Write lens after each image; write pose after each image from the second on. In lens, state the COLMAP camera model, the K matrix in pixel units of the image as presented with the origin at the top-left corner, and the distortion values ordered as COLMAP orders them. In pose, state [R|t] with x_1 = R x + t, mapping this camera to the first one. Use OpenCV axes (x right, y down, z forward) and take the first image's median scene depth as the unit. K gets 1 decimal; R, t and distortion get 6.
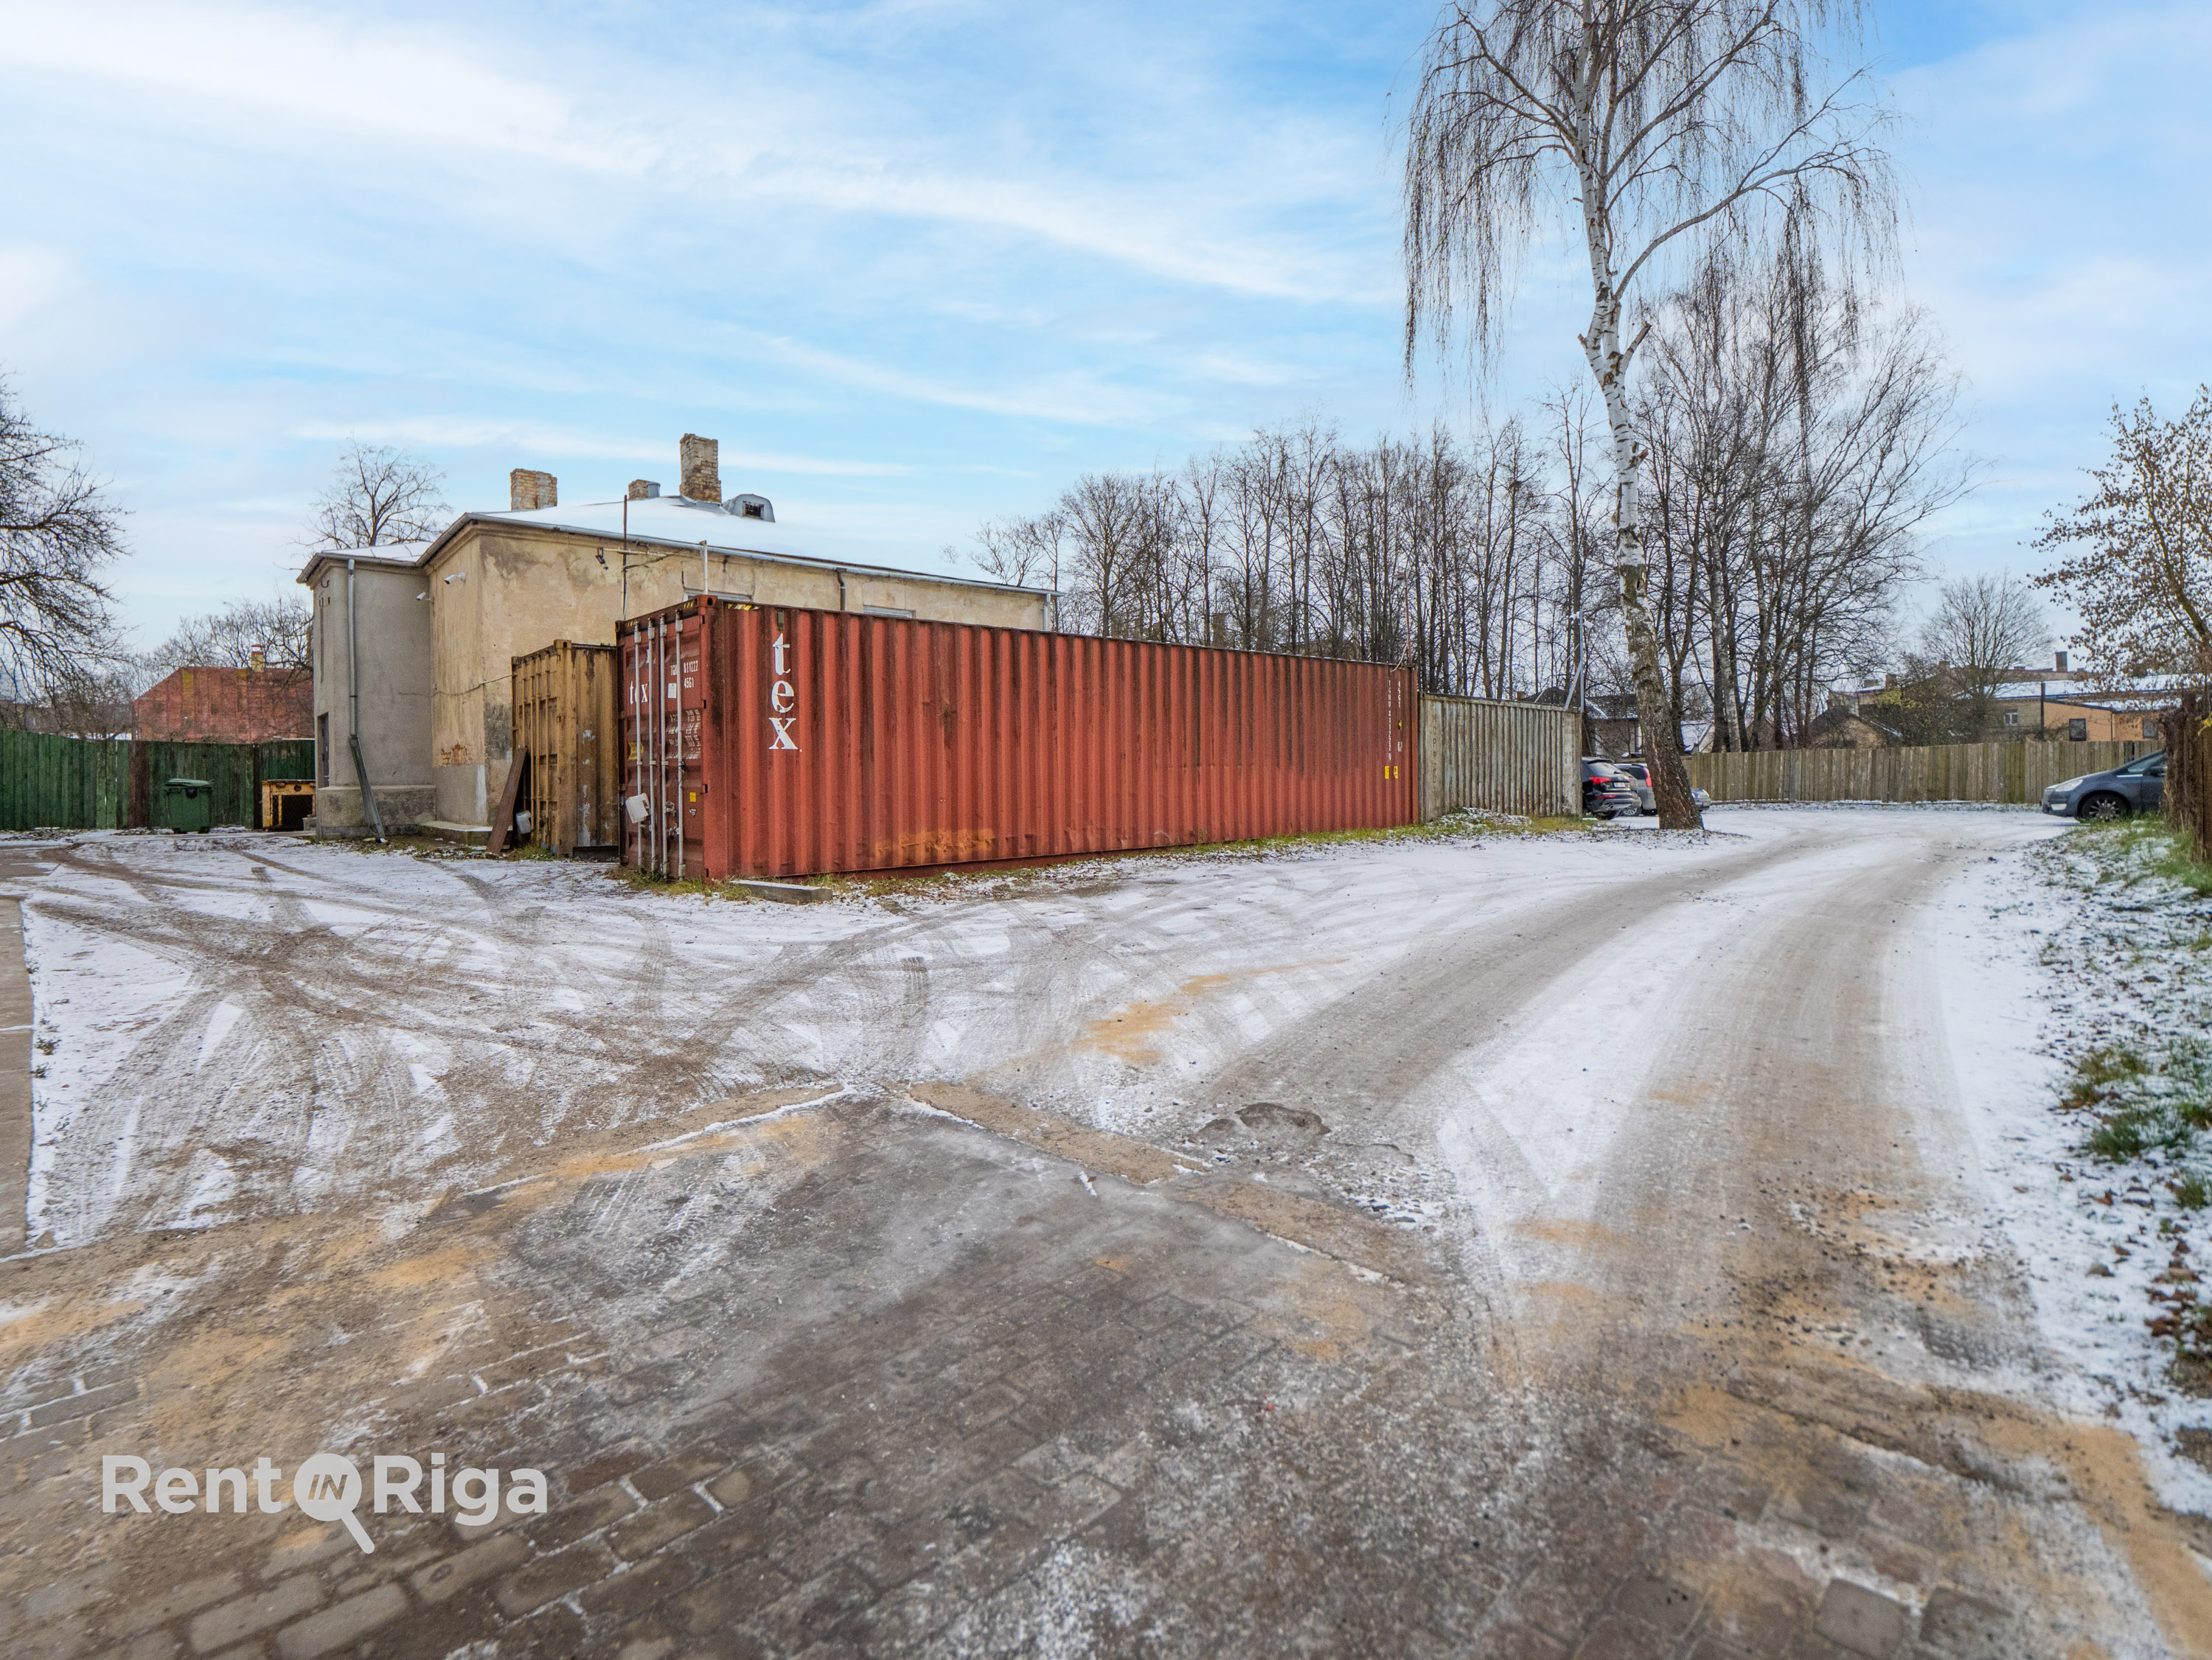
lens RADIAL K [[1117.7, 0, 1103.4], [0, 1117.7, 773.8], [0, 0, 1]] dist [-0.001375, 0.000162]
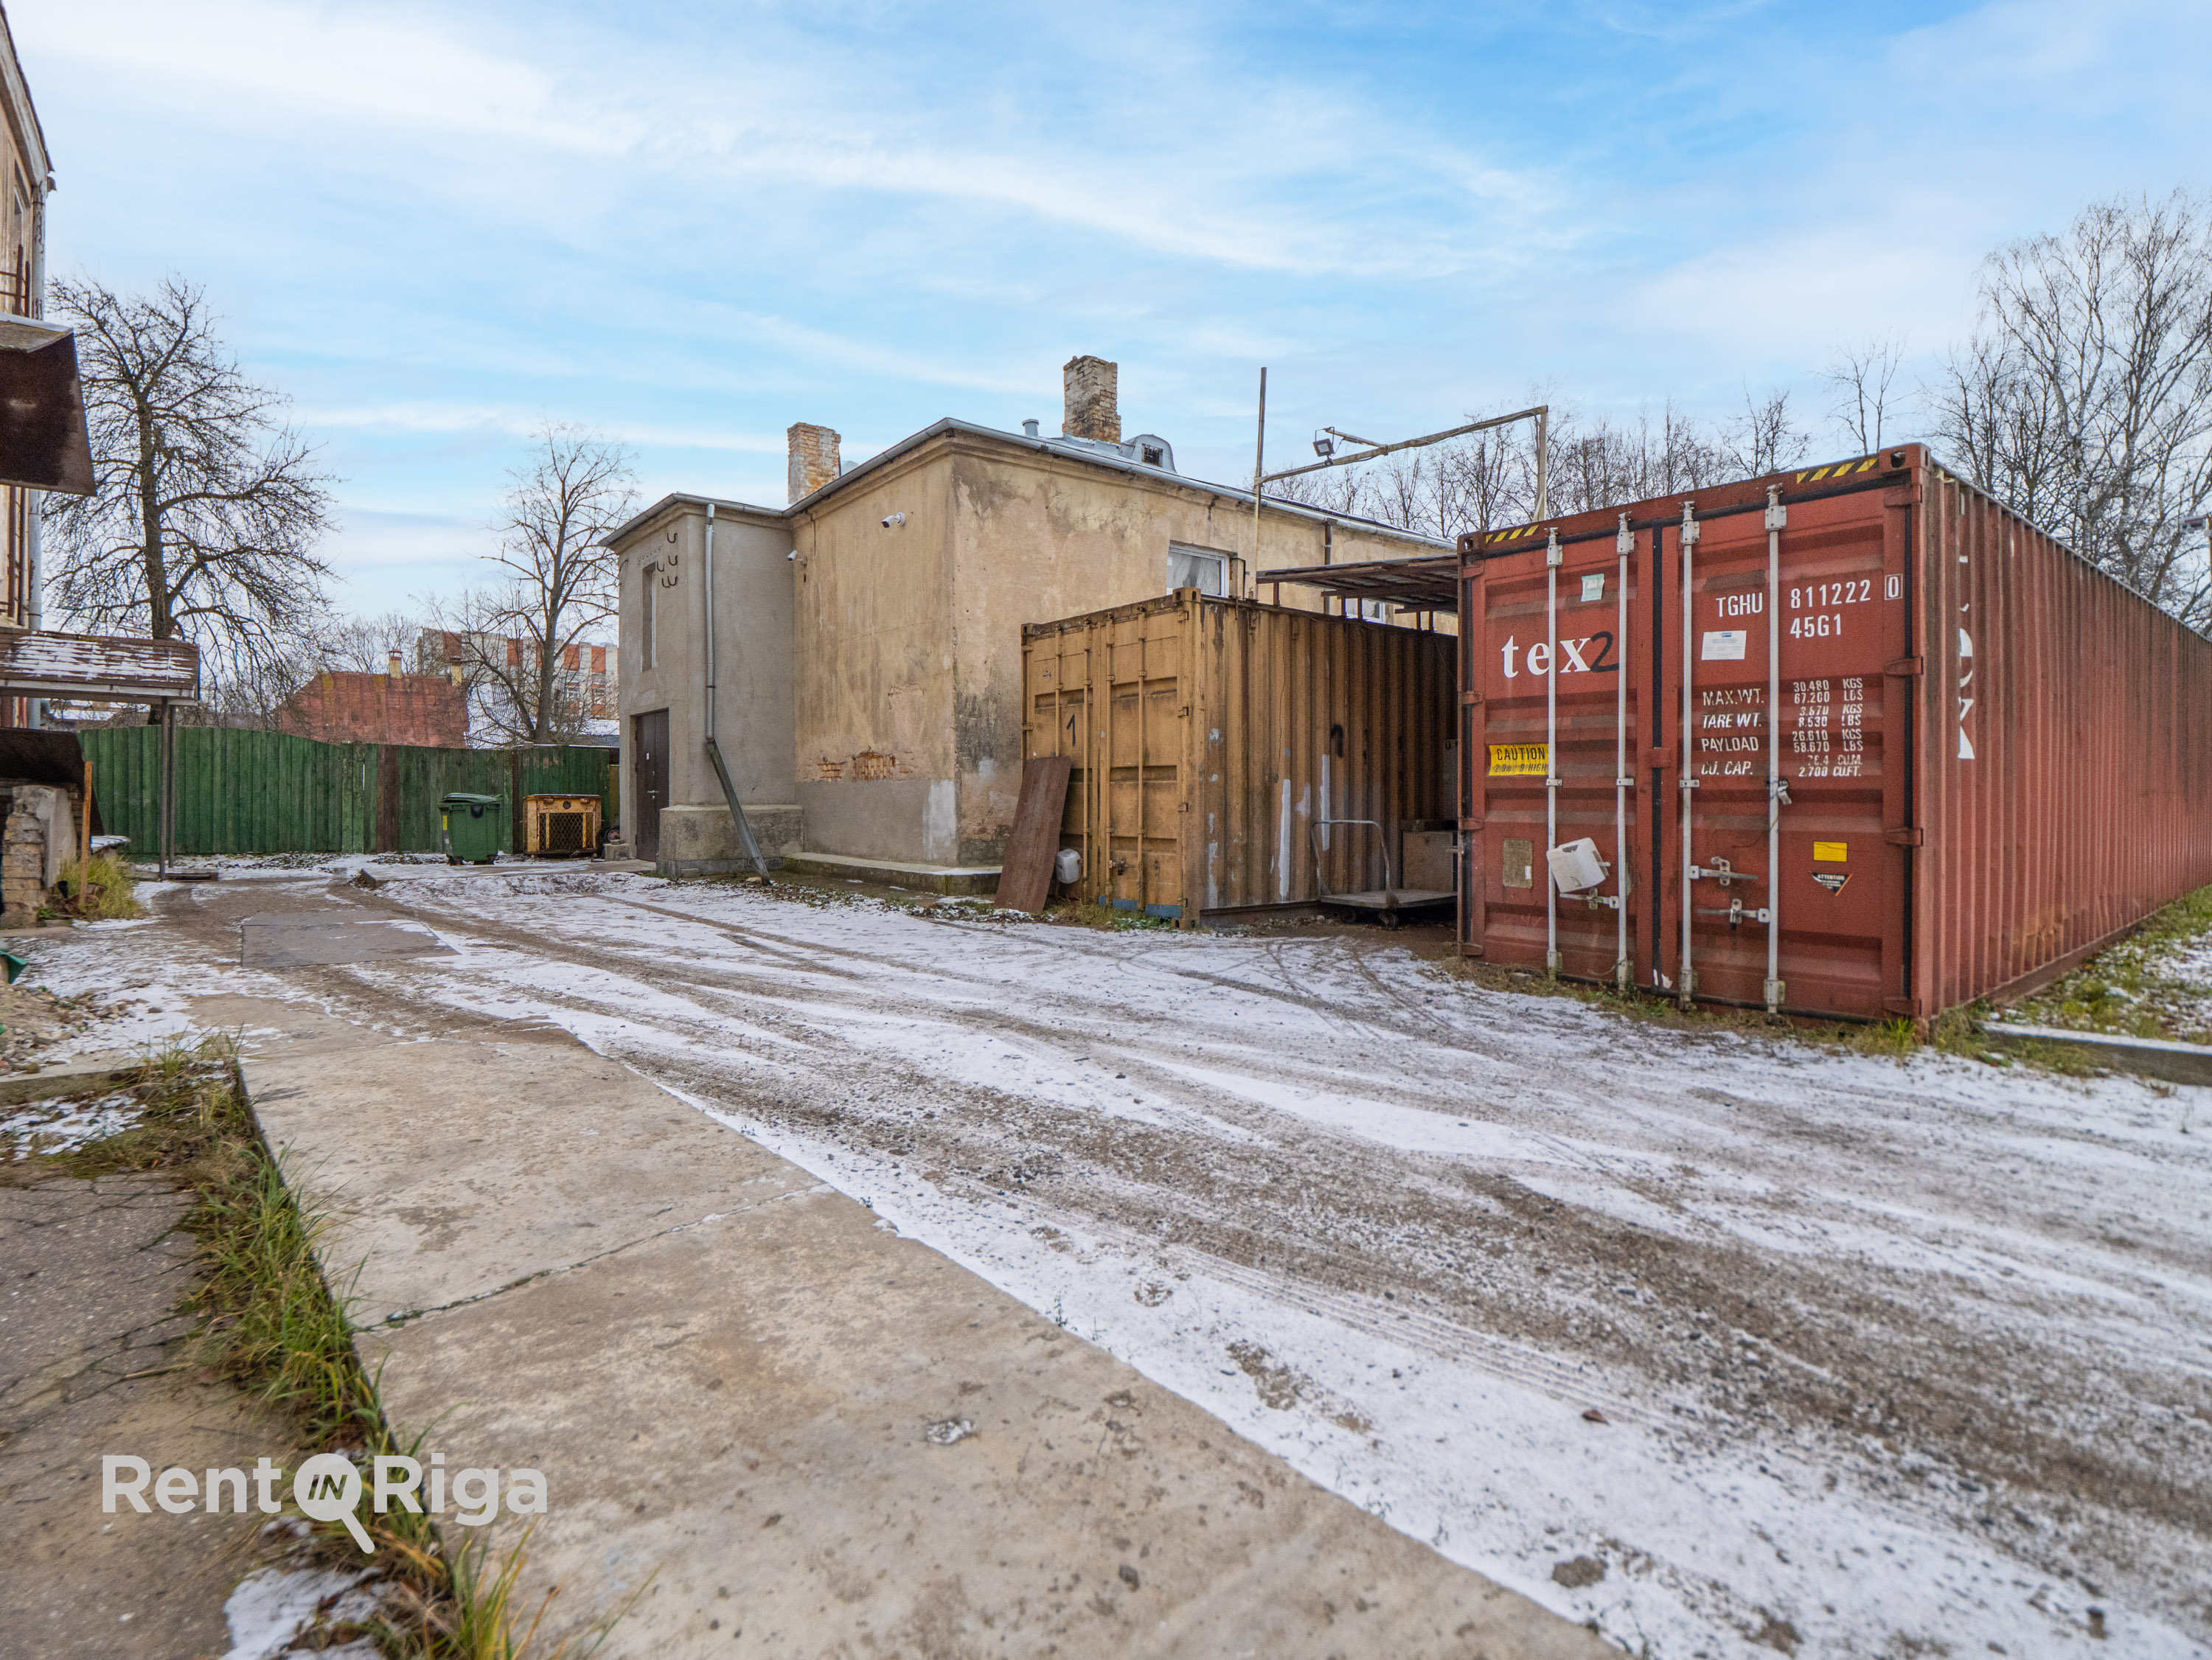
lens RADIAL K [[1131.1, 0, 1109.3], [0, 1131.1, 792.5], [0, 0, 1]] dist [-0.002496, -0.001107]
pose [[0.998428, 0.009667, -0.055204, -0.488841], [-0.009550, 0.999952, 0.002387, -0.003194], [0.055225, -0.001856, 0.998472, 0.343348]]
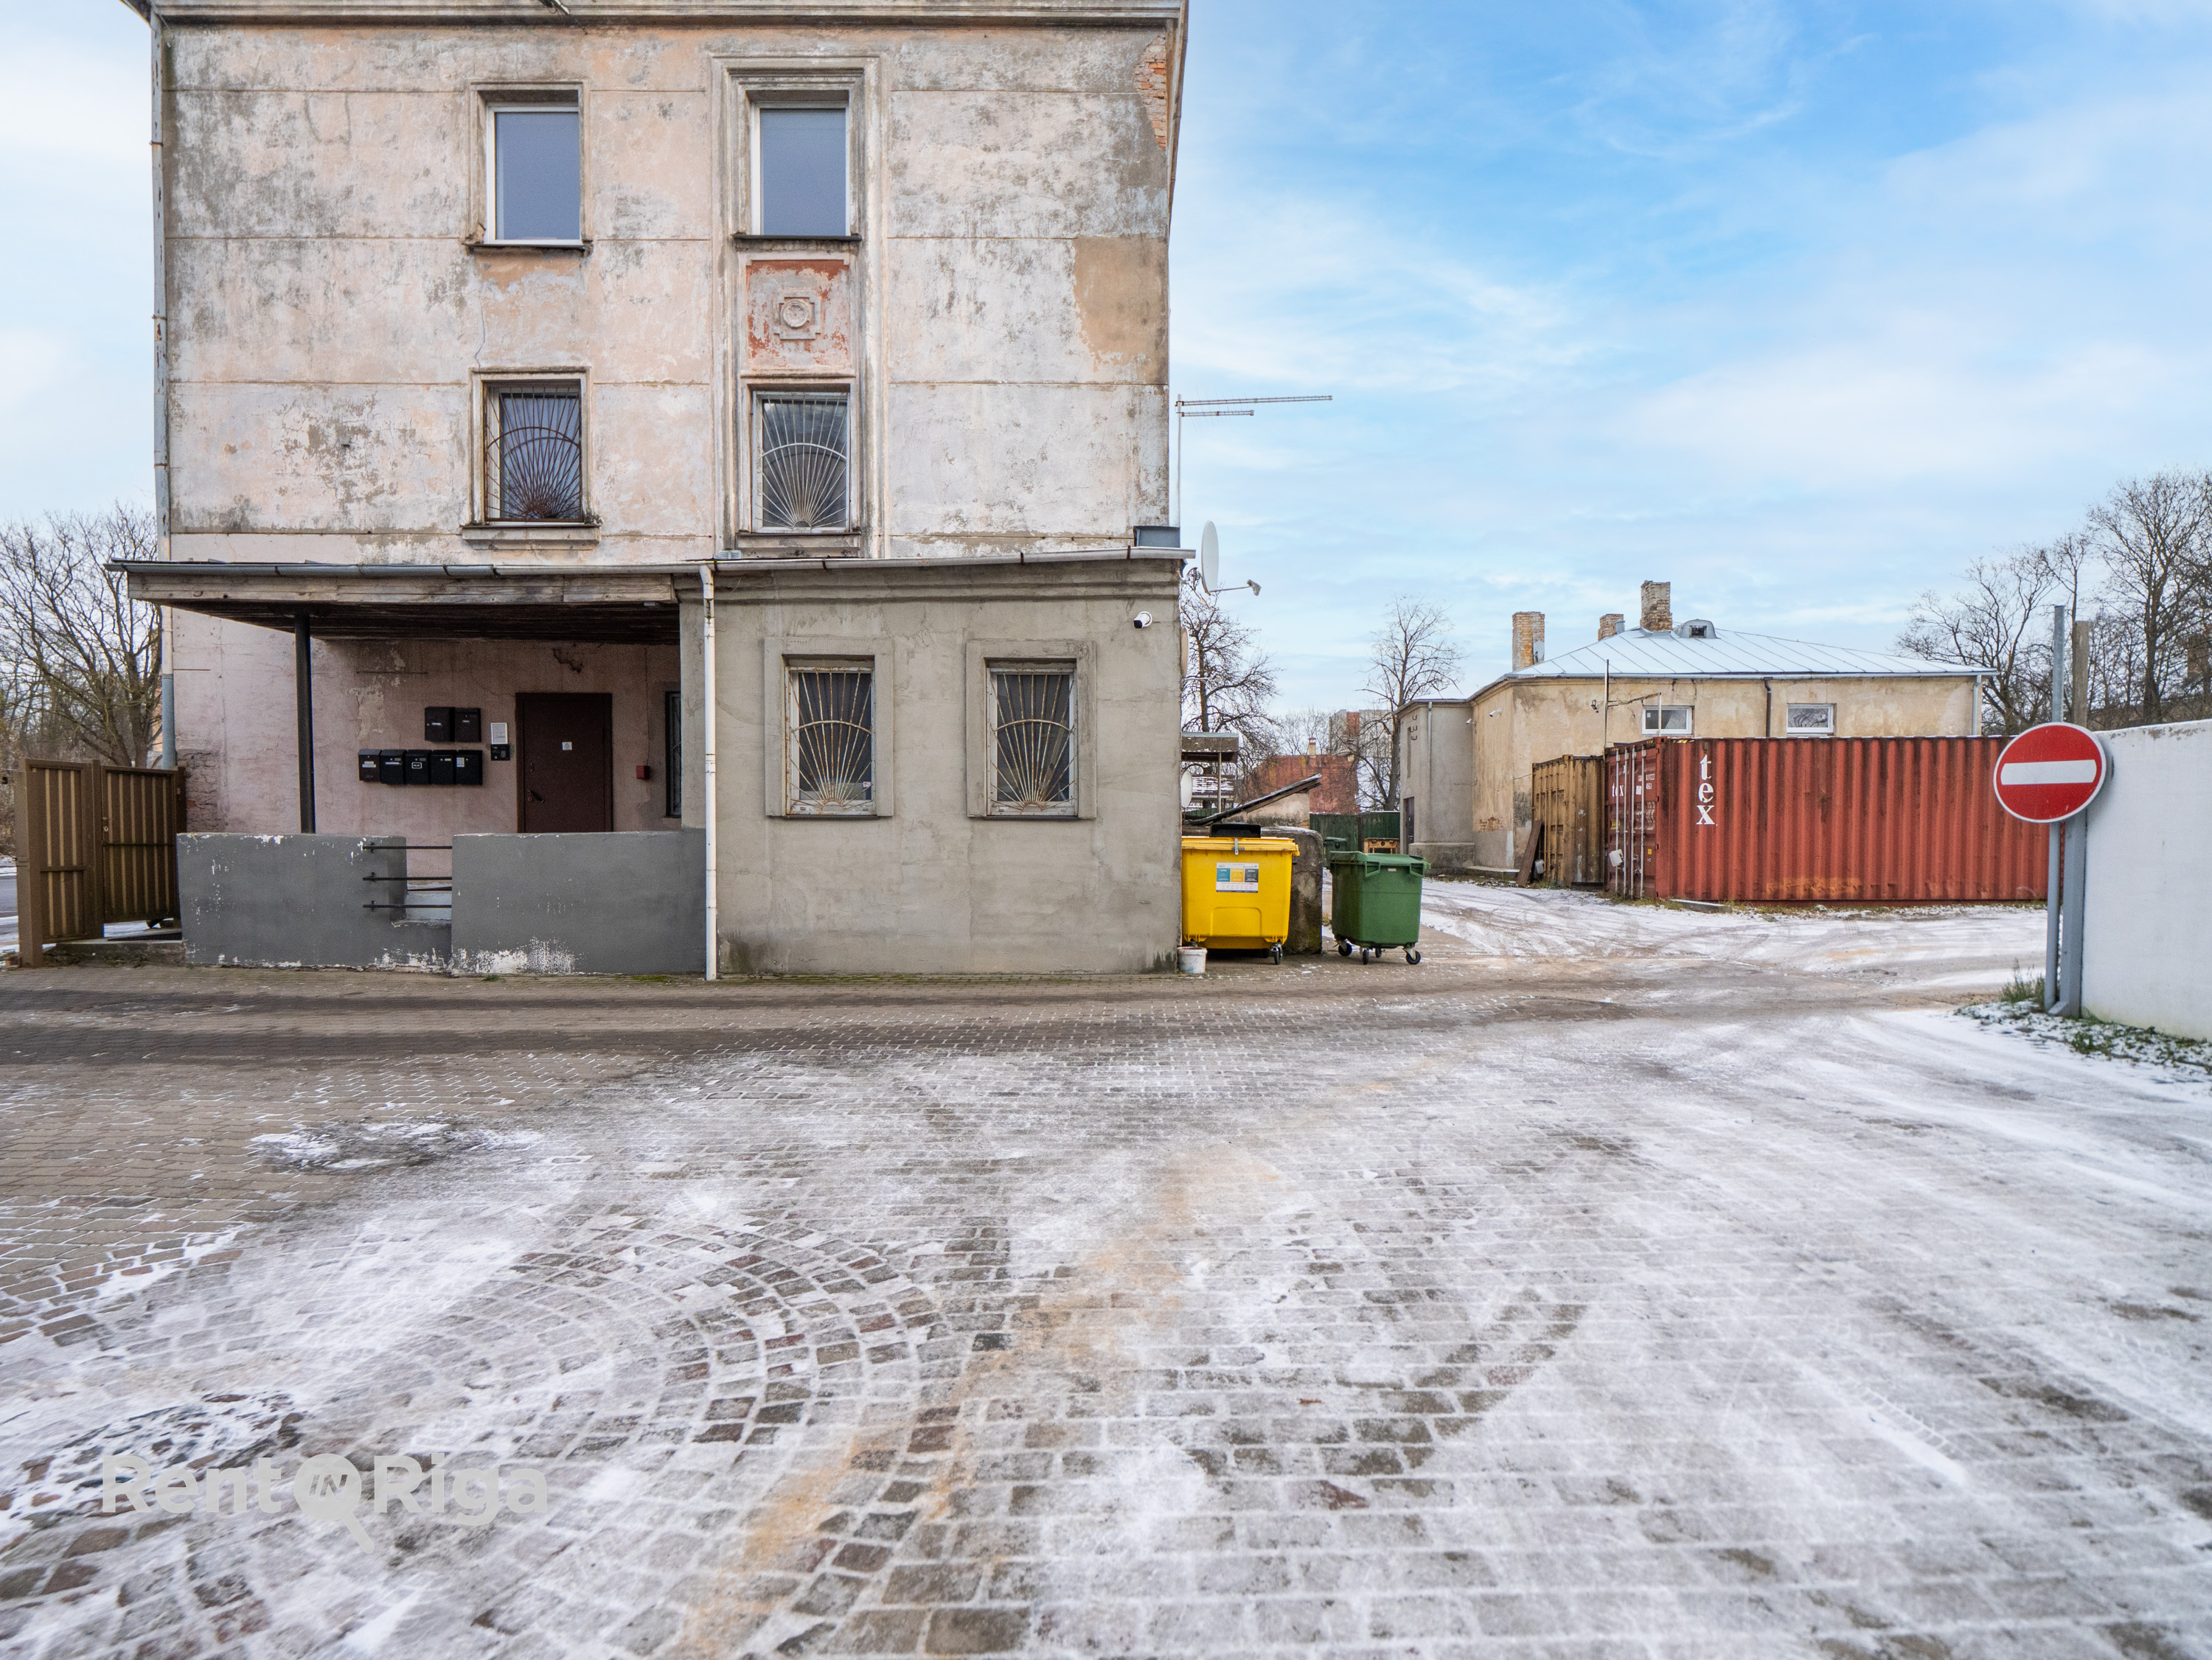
lens RADIAL K [[1102.2, 0, 1107.9], [0, 1102.2, 882.0], [0, 0, 1]] dist [-0.047613, -0.000275]
pose [[0.693131, 0.037285, -0.719847, 0.202264], [-0.005687, 0.998913, 0.046263, -0.004201], [0.720789, -0.027972, 0.692590, -0.585742]]
